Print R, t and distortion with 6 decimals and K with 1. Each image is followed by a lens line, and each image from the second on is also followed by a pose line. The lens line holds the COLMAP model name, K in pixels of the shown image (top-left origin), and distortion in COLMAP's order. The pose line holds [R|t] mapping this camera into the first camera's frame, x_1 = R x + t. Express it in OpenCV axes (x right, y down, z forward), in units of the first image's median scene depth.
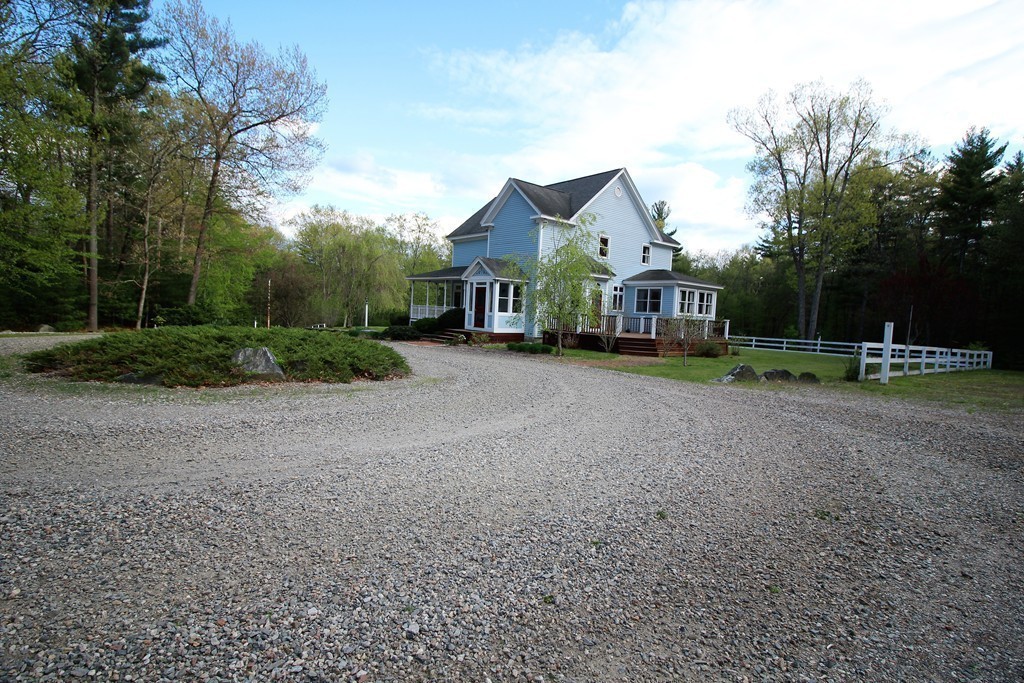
lens RADIAL K [[485.6, 0, 512.0], [0, 485.6, 341.5], [0, 0, 1]] dist [0.002989, 0.000354]
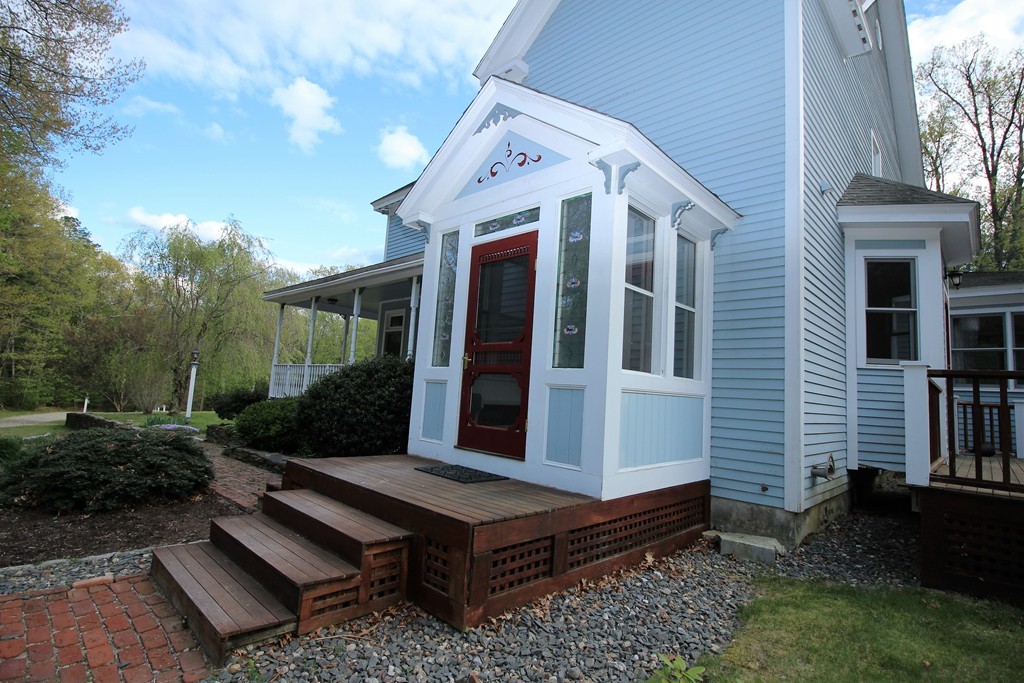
lens RADIAL K [[485.6, 0, 512.0], [0, 485.6, 341.5], [0, 0, 1]] dist [0.002989, 0.000354]
pose [[0.993304, 0.028046, 0.112076, -0.079104], [-0.009818, 0.987070, -0.159989, -0.040183], [-0.115114, 0.157817, 0.980736, 0.792193]]
